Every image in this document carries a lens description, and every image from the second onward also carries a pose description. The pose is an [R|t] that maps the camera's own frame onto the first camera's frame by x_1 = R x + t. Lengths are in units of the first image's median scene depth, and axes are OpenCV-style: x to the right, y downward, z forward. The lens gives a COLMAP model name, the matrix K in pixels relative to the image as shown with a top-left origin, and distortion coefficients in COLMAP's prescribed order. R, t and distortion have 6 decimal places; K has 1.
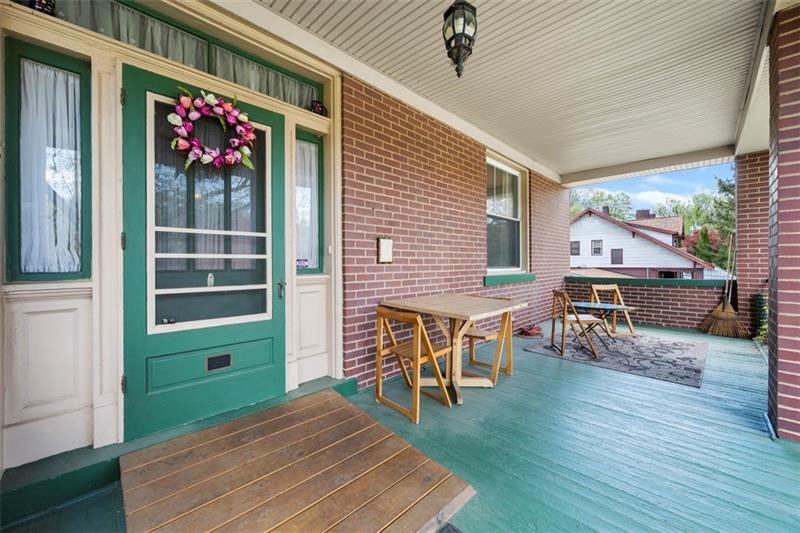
lens RADIAL K [[311.5, 0, 406.4], [0, 311.5, 261.9], [0, 0, 1]] dist [-0.003570, -0.000709]
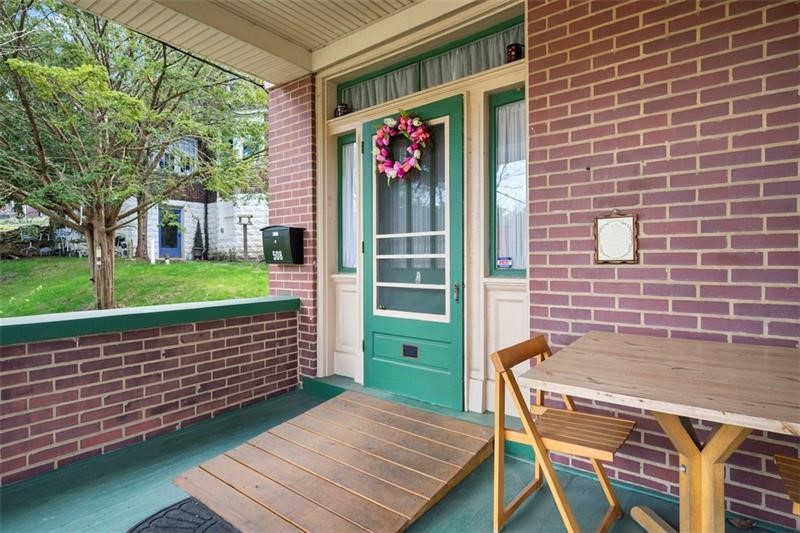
lens RADIAL K [[411.7, 0, 401.8], [0, 411.7, 267.2], [0, 0, 1]] dist [0.001467, -0.000017]
pose [[0.120069, 0.013934, -0.992668, 0.819092], [0.004240, 0.999885, 0.014548, -0.000750], [0.992757, -0.005956, 0.119996, 0.761183]]
